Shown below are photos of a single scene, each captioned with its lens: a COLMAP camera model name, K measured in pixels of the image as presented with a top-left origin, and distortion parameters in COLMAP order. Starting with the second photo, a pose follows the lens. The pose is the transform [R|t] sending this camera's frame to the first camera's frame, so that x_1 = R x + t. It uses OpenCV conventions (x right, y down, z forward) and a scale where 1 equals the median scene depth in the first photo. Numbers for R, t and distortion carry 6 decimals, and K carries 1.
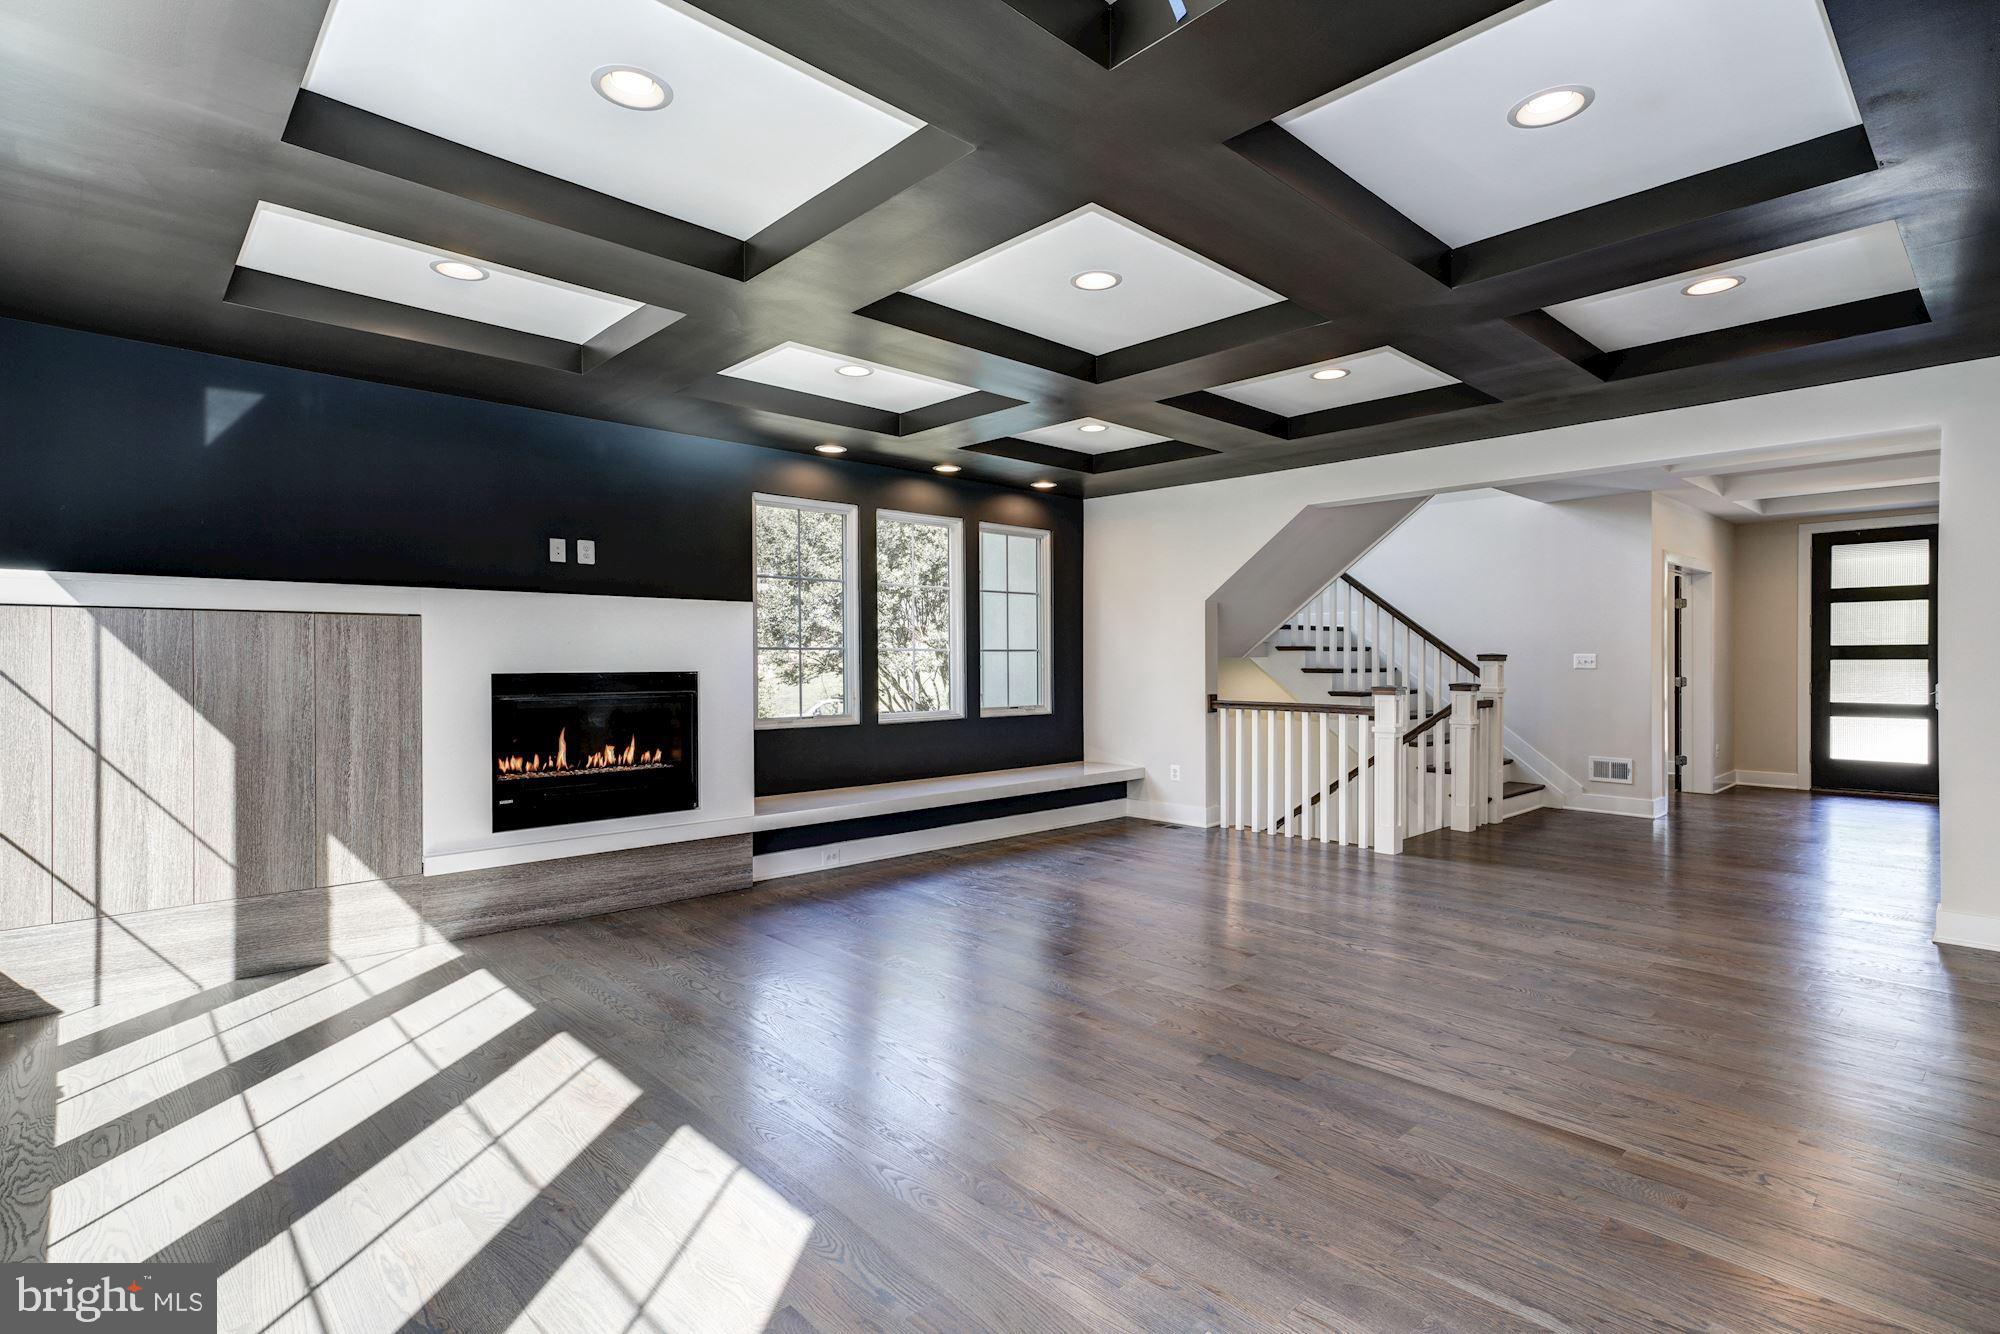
lens RADIAL K [[955.5, 0, 999.5], [0, 955.5, 667.7], [0, 0, 1]] dist [0.022183, -0.000256]
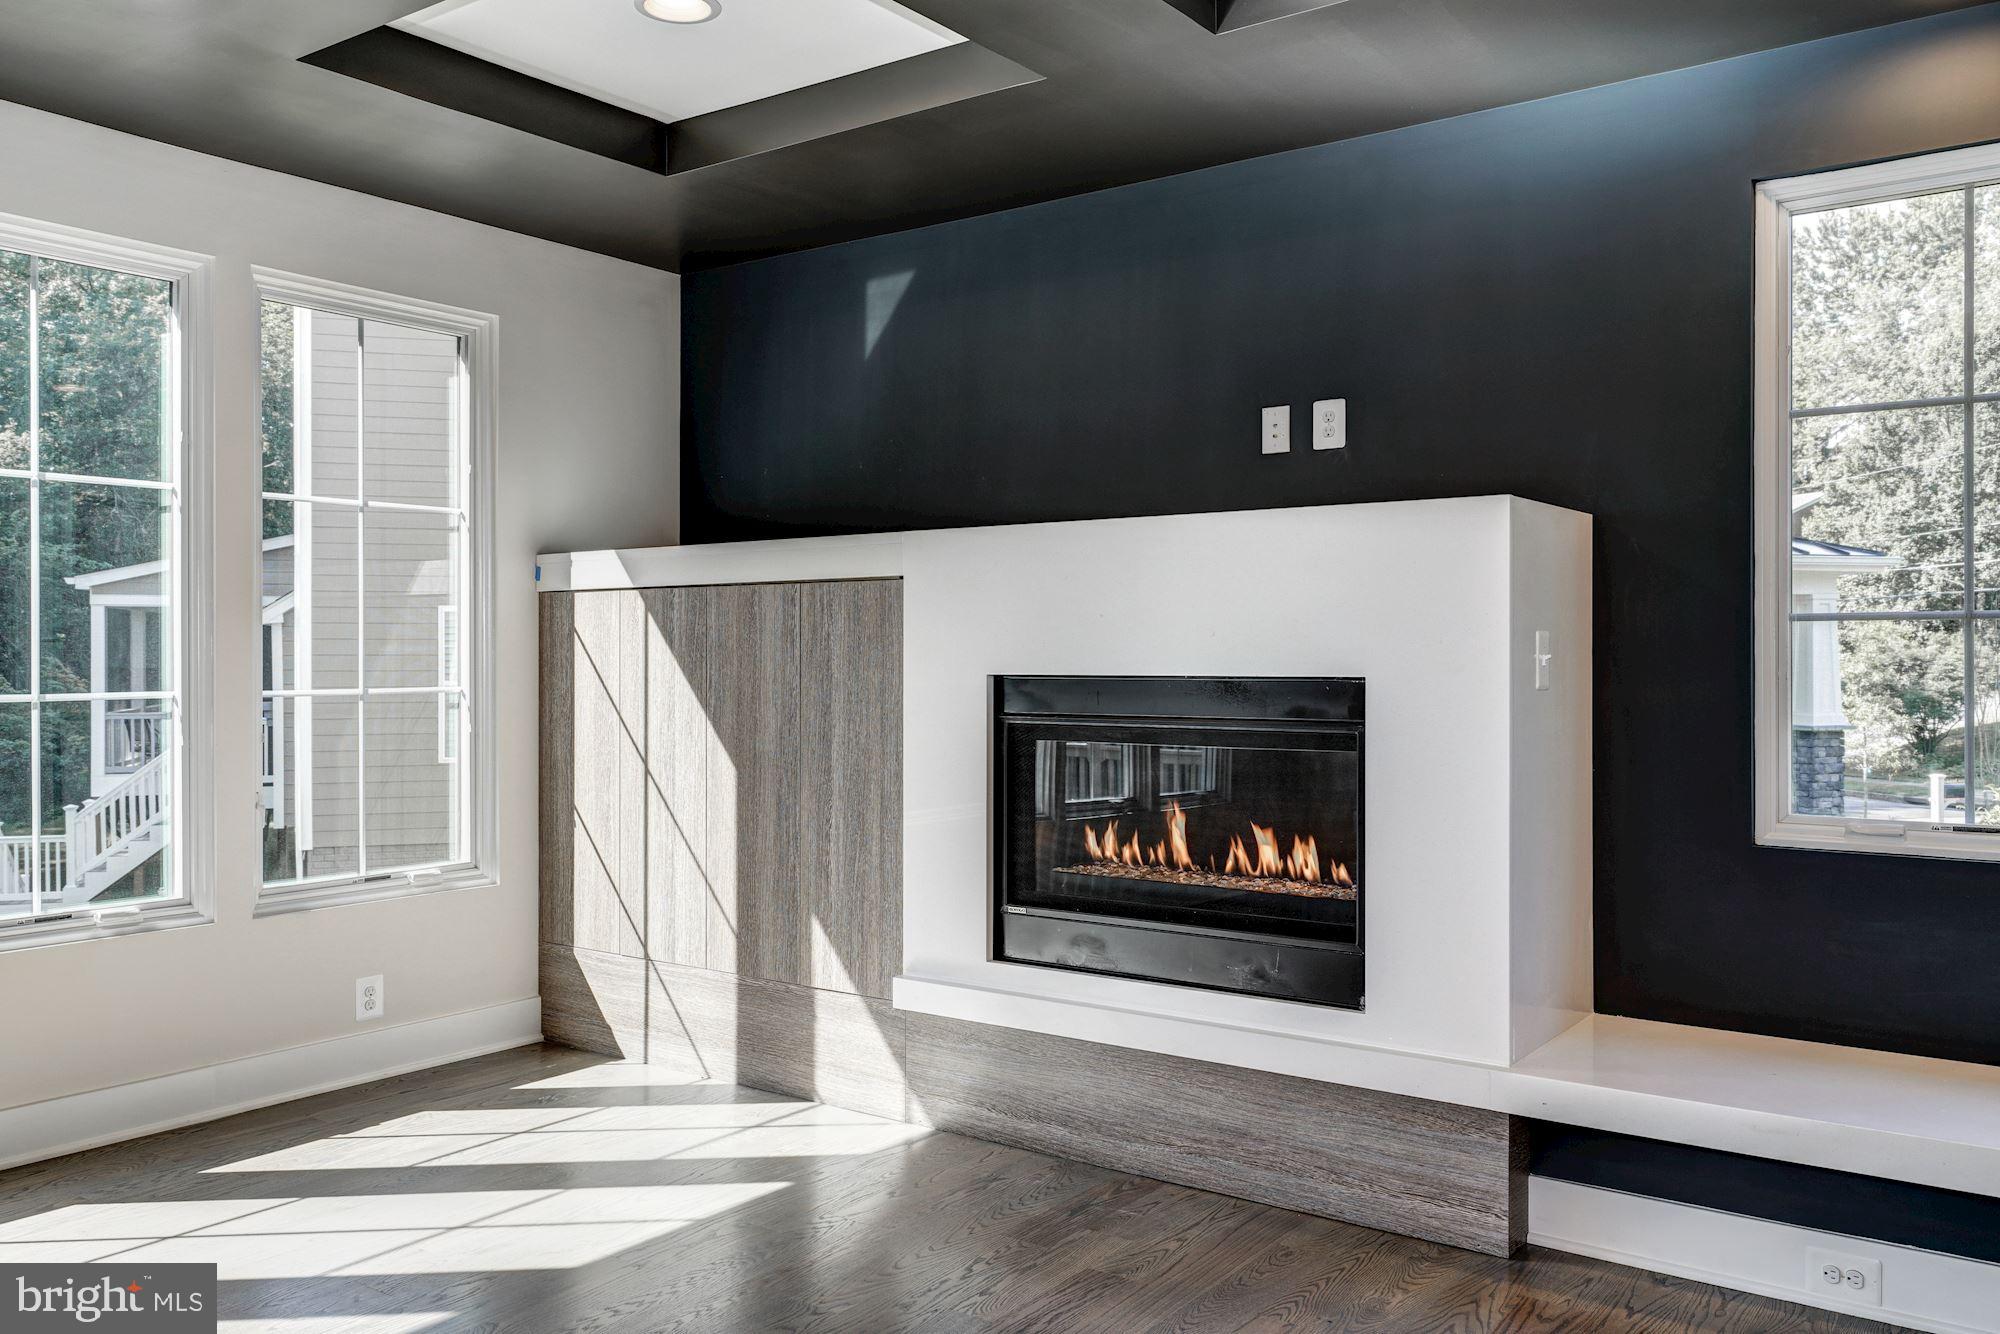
lens RADIAL K [[1603.9, 0, 1006.7], [0, 1603.9, 664.9], [0, 0, 1]] dist [0.014814, -0.001435]
pose [[0.183297, 0.005442, -0.983042, 0.419018], [-0.008208, 0.999958, 0.004005, -0.003895], [0.983023, 0.007335, 0.183334, 0.905734]]
